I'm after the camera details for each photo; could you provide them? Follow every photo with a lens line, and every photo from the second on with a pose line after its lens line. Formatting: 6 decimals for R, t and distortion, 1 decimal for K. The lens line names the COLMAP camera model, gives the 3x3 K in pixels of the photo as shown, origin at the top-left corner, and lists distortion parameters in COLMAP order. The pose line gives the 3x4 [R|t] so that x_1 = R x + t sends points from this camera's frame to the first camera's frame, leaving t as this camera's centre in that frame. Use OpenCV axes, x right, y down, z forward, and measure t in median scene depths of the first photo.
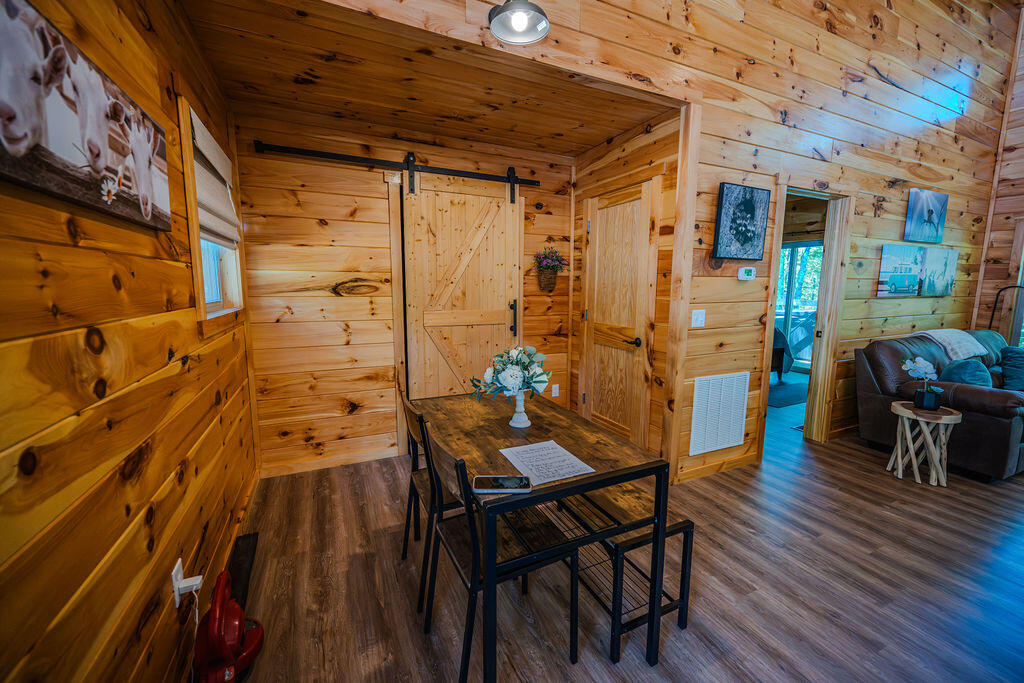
lens RADIAL K [[403.6, 0, 514.8], [0, 403.6, 338.7], [0, 0, 1]] dist [-0.003915, 0.000417]
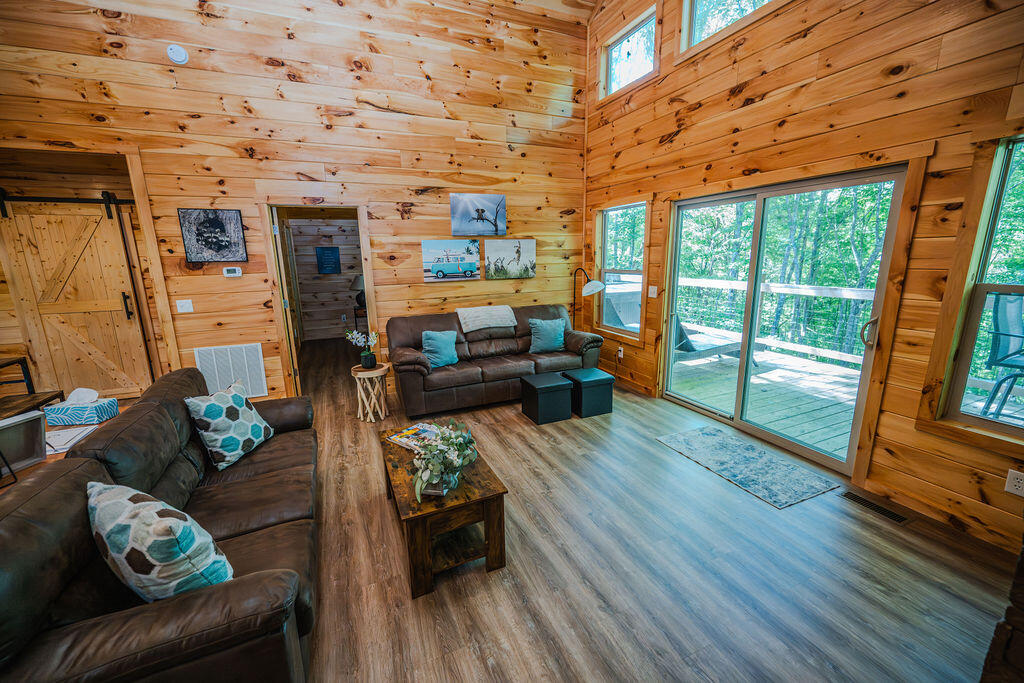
lens RADIAL K [[403.0, 0, 511.5], [0, 403.0, 341.3], [0, 0, 1]] dist [-0.002527, 0.000249]
pose [[0.999230, -0.017932, -0.034890, 1.568940], [0.020531, 0.996925, 0.075618, -0.010231], [0.033426, -0.076276, 0.996526, -0.349917]]
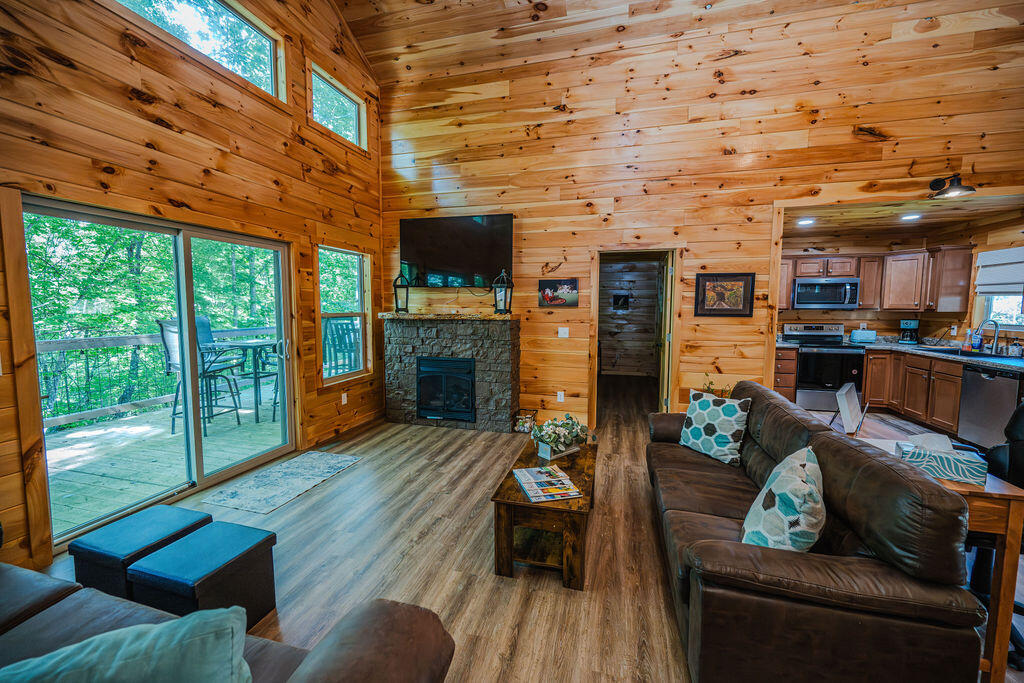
lens RADIAL K [[403.0, 0, 511.5], [0, 403.0, 341.3], [0, 0, 1]] dist [-0.002527, 0.000249]
pose [[-0.760499, -0.067347, 0.645837, 0.887474], [0.078564, 0.977757, 0.194472, -0.176741], [-0.644569, 0.198636, -0.738292, 1.105176]]
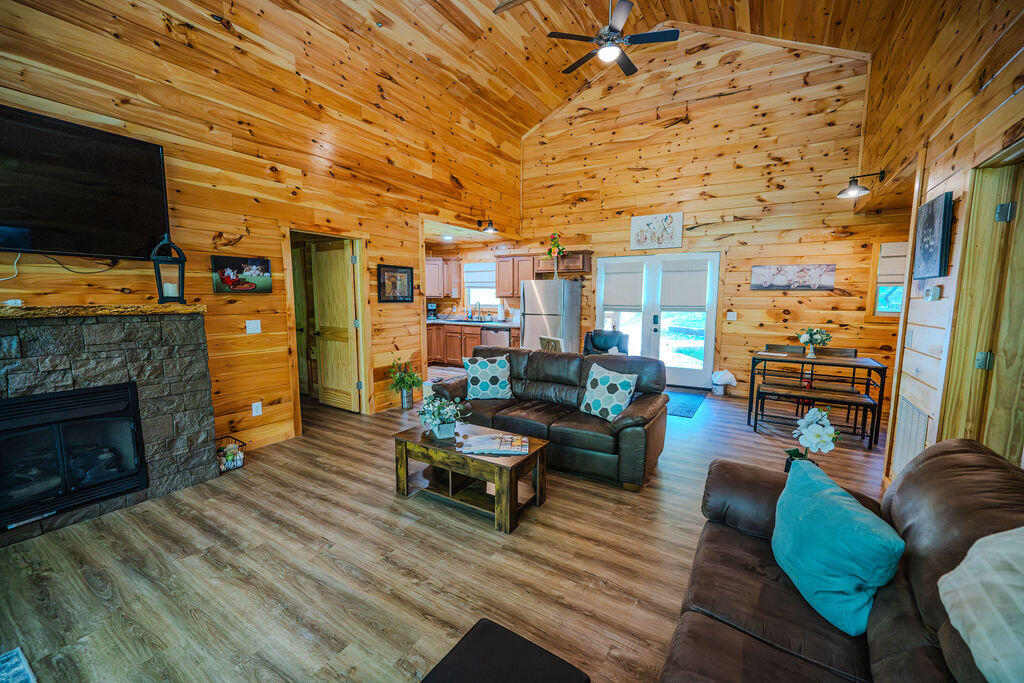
lens RADIAL K [[402.1, 0, 517.2], [0, 402.1, 345.3], [0, 0, 1]] dist [-0.000261, -0.000009]
pose [[-0.839924, 0.055015, -0.539908, 1.801370], [-0.082113, 0.970513, 0.226633, -0.176076], [0.536456, 0.234689, -0.810639, 1.250202]]
